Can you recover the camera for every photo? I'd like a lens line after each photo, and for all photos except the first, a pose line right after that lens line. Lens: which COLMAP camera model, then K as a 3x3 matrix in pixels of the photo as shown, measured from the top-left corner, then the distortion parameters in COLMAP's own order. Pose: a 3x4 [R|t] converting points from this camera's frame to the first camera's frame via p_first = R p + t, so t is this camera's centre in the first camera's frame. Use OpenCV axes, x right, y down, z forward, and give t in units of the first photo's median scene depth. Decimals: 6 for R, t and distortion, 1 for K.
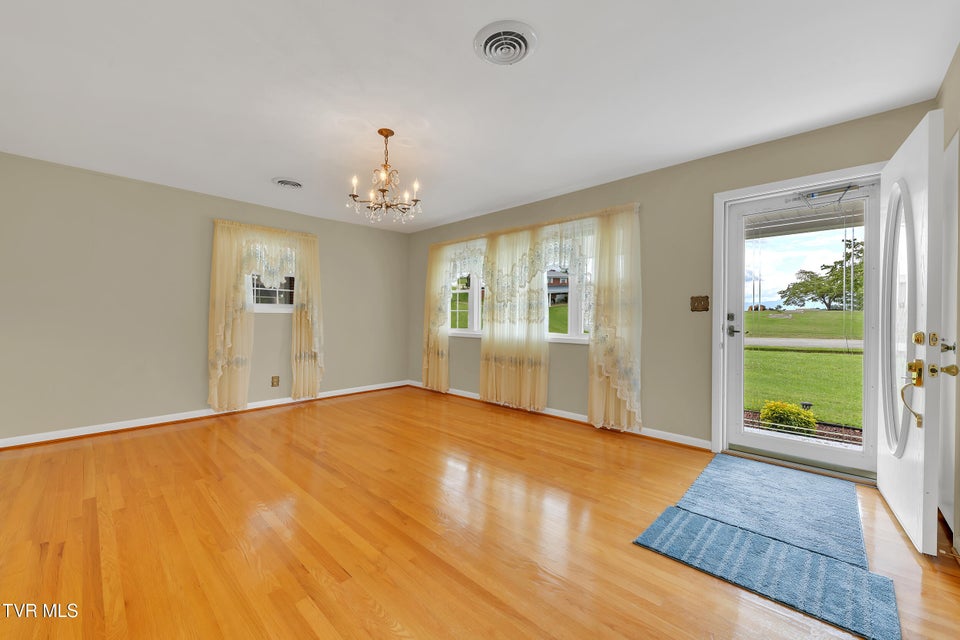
lens RADIAL K [[373.4, 0, 464.5], [0, 373.4, 318.9], [0, 0, 1]] dist [0.019595, 0.000017]
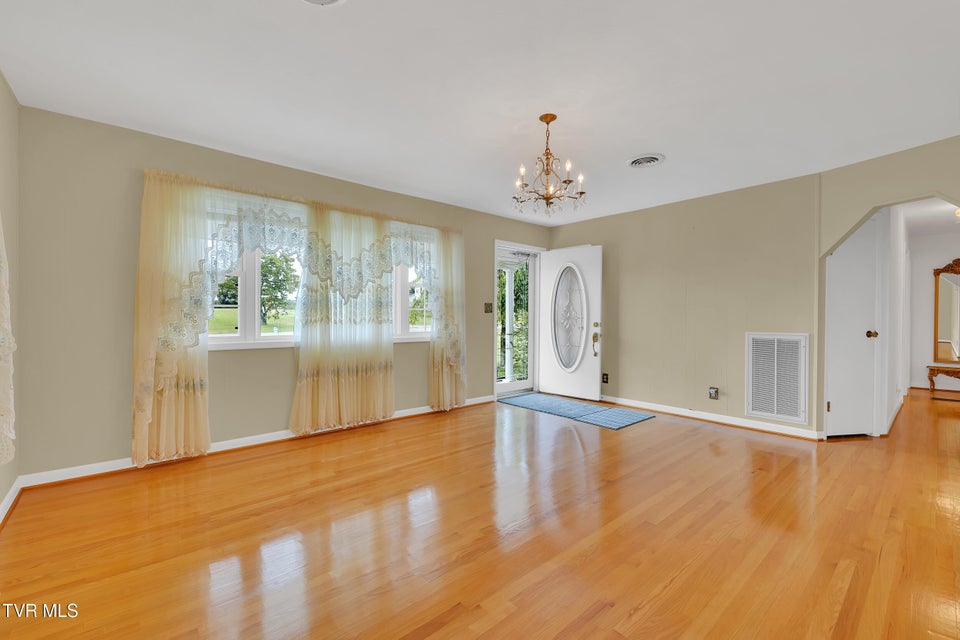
lens RADIAL K [[403.8, 0, 469.1], [0, 403.8, 319.3], [0, 0, 1]] dist [-0.000626, -0.000083]
pose [[0.081529, -0.014318, 0.996568, -0.752949], [-0.001362, 0.999894, 0.014477, -0.012801], [-0.996670, -0.002537, 0.081501, 0.692455]]
